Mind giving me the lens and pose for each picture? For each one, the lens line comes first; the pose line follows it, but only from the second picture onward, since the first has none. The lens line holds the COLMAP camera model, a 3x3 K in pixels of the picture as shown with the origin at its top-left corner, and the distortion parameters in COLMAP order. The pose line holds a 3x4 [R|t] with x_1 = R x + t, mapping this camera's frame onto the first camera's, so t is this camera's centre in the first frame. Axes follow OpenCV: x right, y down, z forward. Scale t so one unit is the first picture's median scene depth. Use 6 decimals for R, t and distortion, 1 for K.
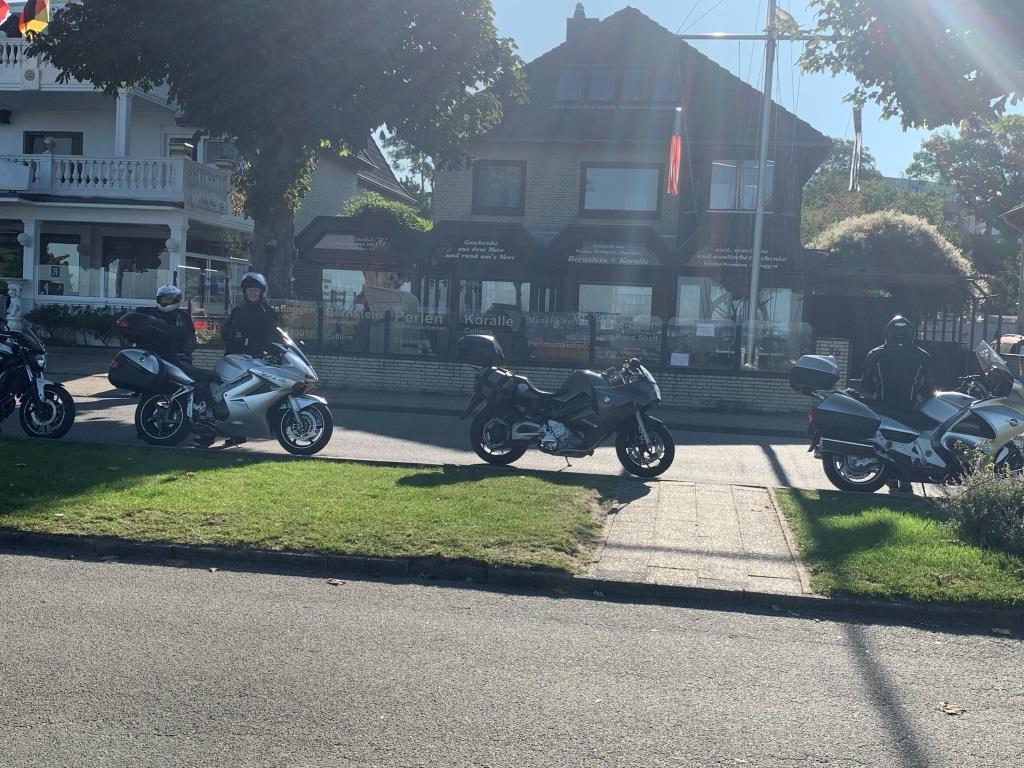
lens RADIAL K [[1153.7, 0, 512.5], [0, 1153.7, 385.4], [0, 0, 1]] dist [0.026391, 0.000000]
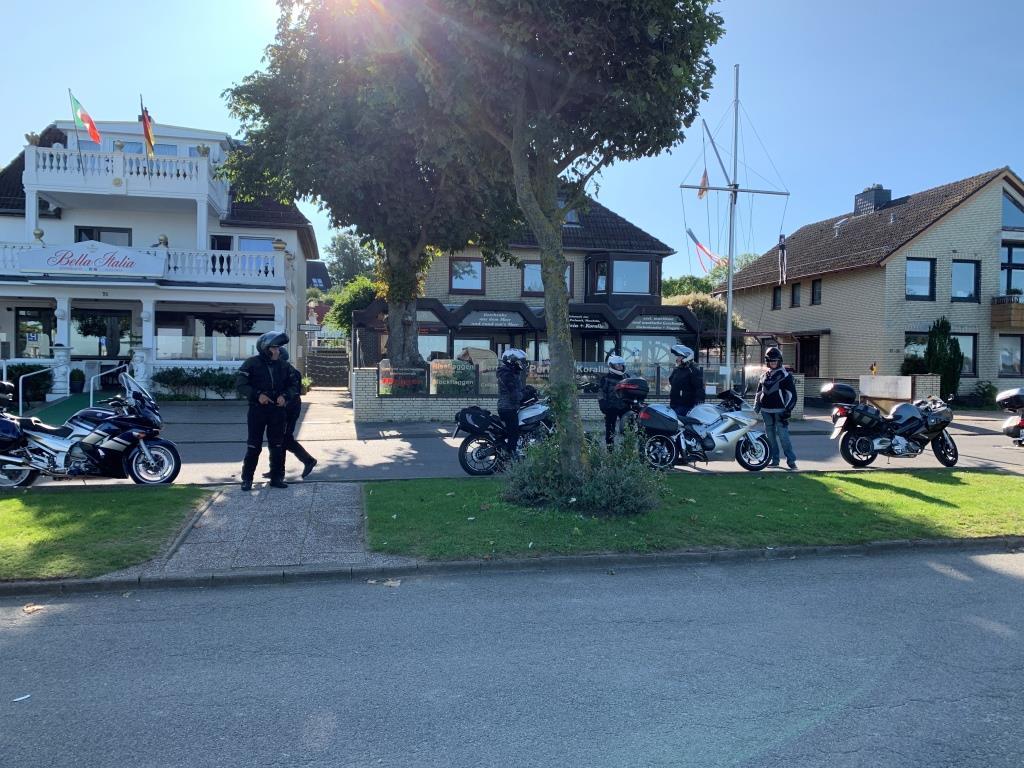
lens RADIAL K [[786.6, 0, 512.3], [0, 786.6, 381.5], [0, 0, 1]] dist [0.010582, 0.010553]
pose [[0.927484, -0.039636, 0.371755, -0.376466], [0.049701, 0.998610, -0.017527, -0.022678], [-0.370543, 0.034733, 0.928166, 0.081888]]
